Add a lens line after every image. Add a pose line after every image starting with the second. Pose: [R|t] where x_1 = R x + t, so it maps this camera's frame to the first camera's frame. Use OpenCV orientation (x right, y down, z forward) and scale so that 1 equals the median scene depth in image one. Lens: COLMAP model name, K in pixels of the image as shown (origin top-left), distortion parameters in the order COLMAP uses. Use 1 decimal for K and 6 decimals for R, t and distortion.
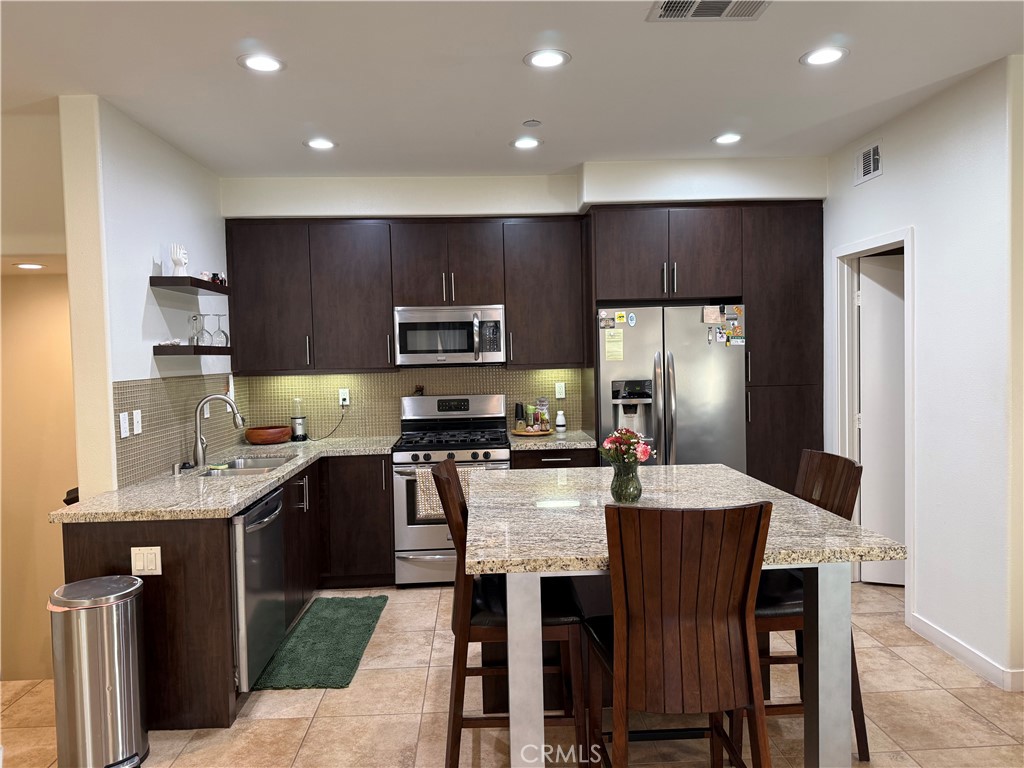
lens RADIAL K [[718.3, 0, 511.8], [0, 718.3, 383.1], [0, 0, 1]] dist [0.071109, -0.097984]
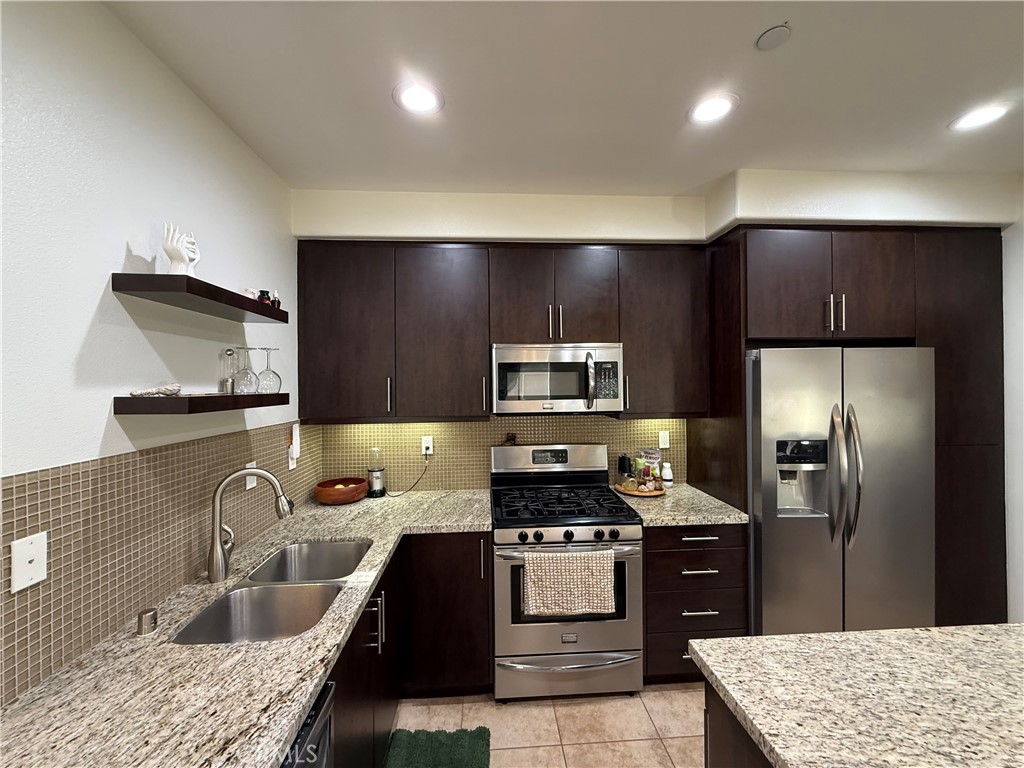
lens RADIAL K [[408.8, 0, 509.8], [0, 408.8, 382.3], [0, 0, 1]] dist [-0.000872, 0.000033]
pose [[0.999822, 0.013862, 0.012829, -0.156655], [-0.013279, 0.998922, -0.044478, -0.042708], [-0.013432, 0.044300, 0.998928, 0.552246]]
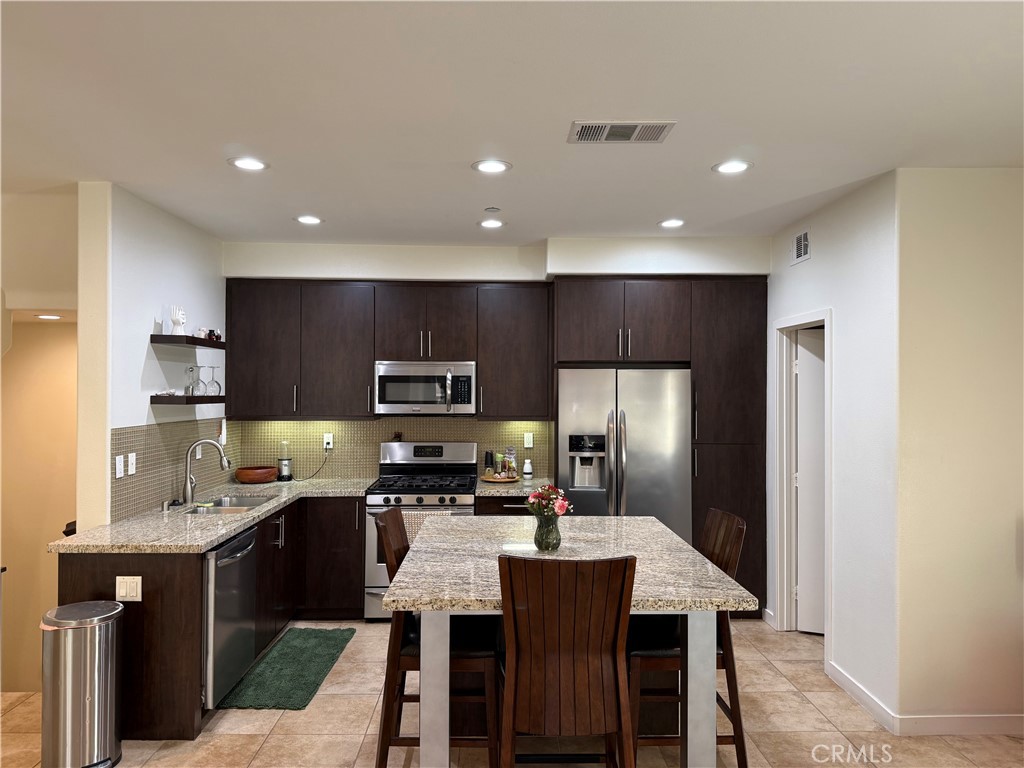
lens RADIAL K [[718.3, 0, 513.7], [0, 718.3, 384.3], [0, 0, 1]] dist [0.071109, -0.097984]
pose [[0.999367, 0.028313, -0.021536, 0.076039], [-0.029296, 0.998476, -0.046760, -0.026473], [0.020179, 0.047361, 0.998674, -0.094178]]
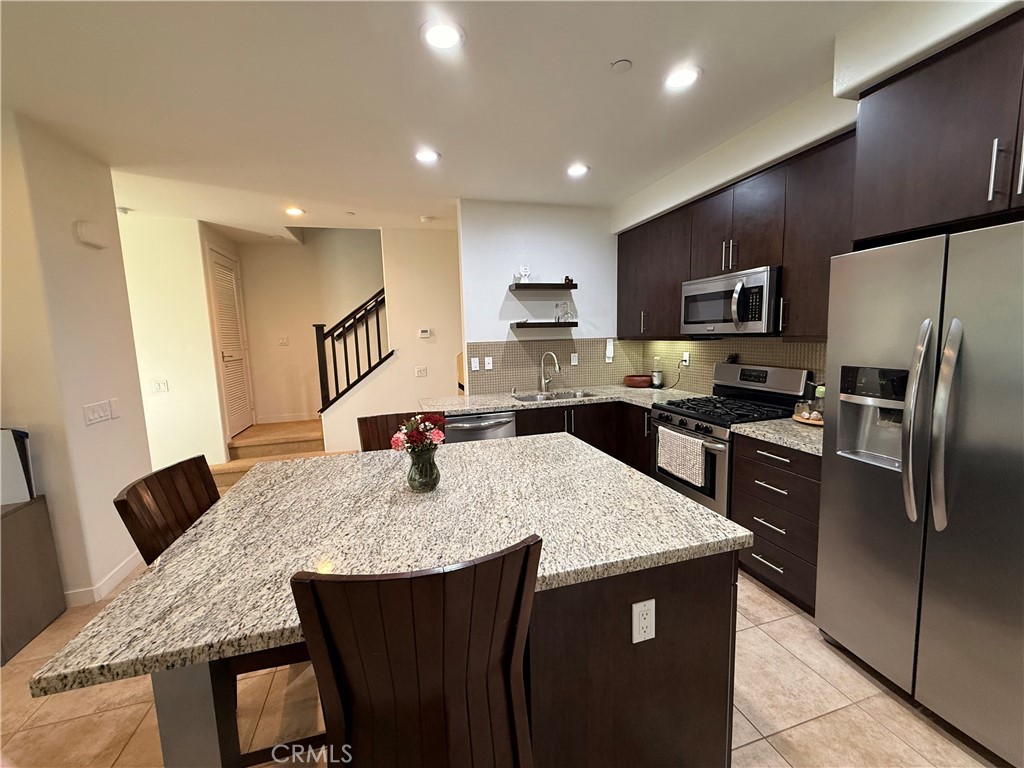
lens RADIAL K [[408.8, 0, 508.4], [0, 408.8, 384.2], [0, 0, 1]] dist [-0.000872, 0.000033]
pose [[0.231950, 0.136301, -0.963131, 0.430076], [-0.018721, 0.990576, 0.135677, -0.030971], [0.972547, -0.013439, 0.232316, 0.609604]]
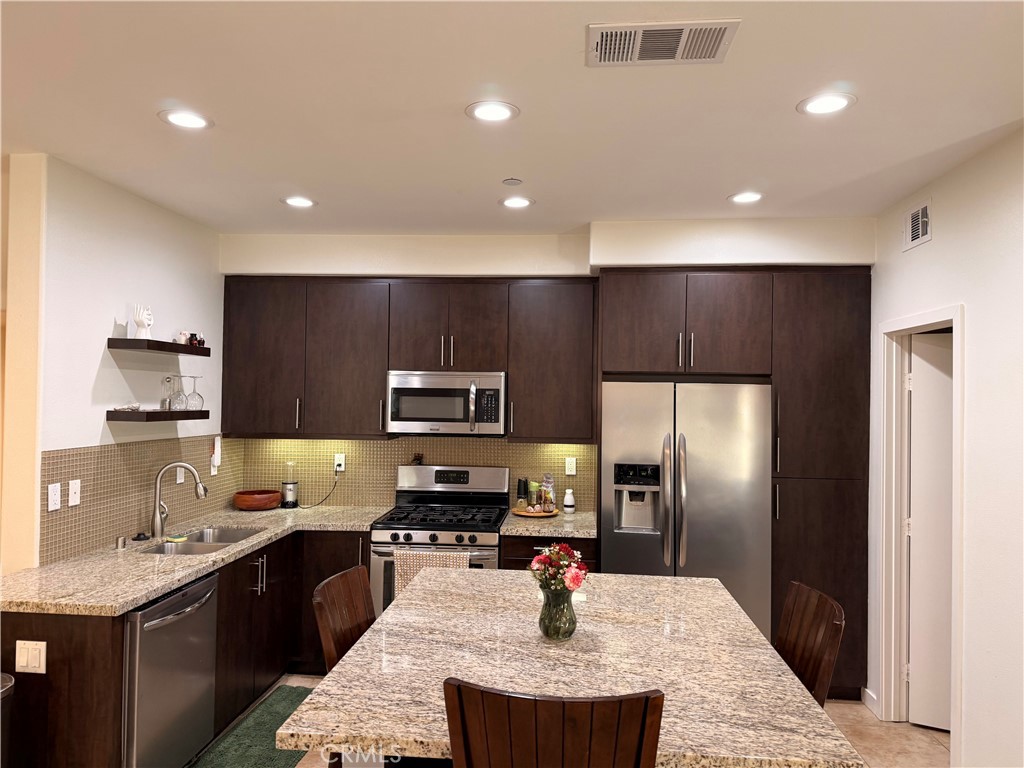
lens RADIAL K [[718.3, 0, 516.3], [0, 718.3, 384.0], [0, 0, 1]] dist [0.071109, -0.097984]
pose [[0.991078, 0.036310, -0.128242, 0.128770], [-0.043864, 0.997434, -0.056583, -0.045074], [0.125858, 0.061704, 0.990127, 0.099634]]
